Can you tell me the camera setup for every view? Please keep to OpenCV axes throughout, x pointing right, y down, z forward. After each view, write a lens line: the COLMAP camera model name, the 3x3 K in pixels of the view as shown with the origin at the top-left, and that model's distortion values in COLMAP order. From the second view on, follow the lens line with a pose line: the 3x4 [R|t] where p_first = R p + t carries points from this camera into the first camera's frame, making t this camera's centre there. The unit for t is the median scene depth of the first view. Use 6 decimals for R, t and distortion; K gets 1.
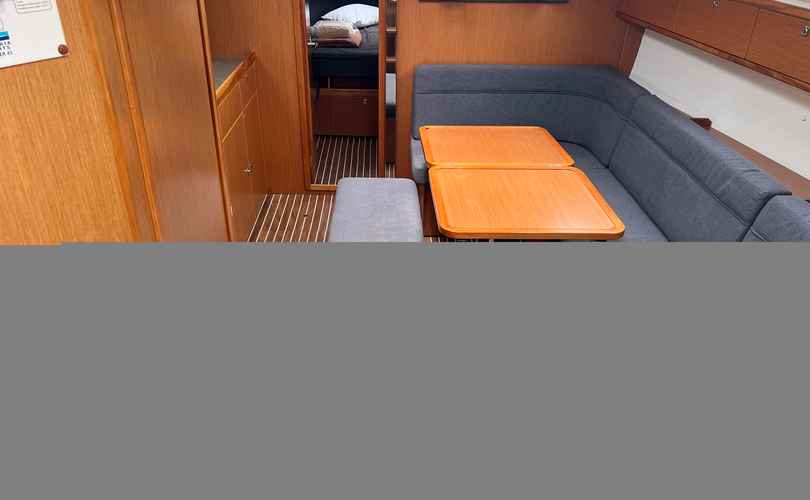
lens RADIAL K [[617.6, 0, 403.8], [0, 617.6, 264.8], [0, 0, 1]] dist [0.078427, -0.161639]
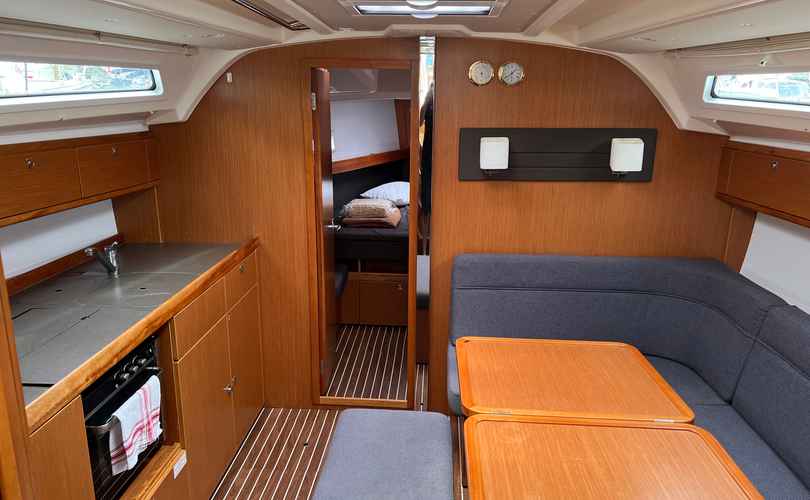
lens RADIAL K [[617.6, 0, 403.8], [0, 617.6, 264.8], [0, 0, 1]] dist [0.078427, -0.161639]
pose [[0.996119, 0.009823, -0.087469, 0.023858], [-0.032055, 0.965994, -0.256569, -0.103468], [0.081974, 0.258377, 0.962560, 0.238390]]
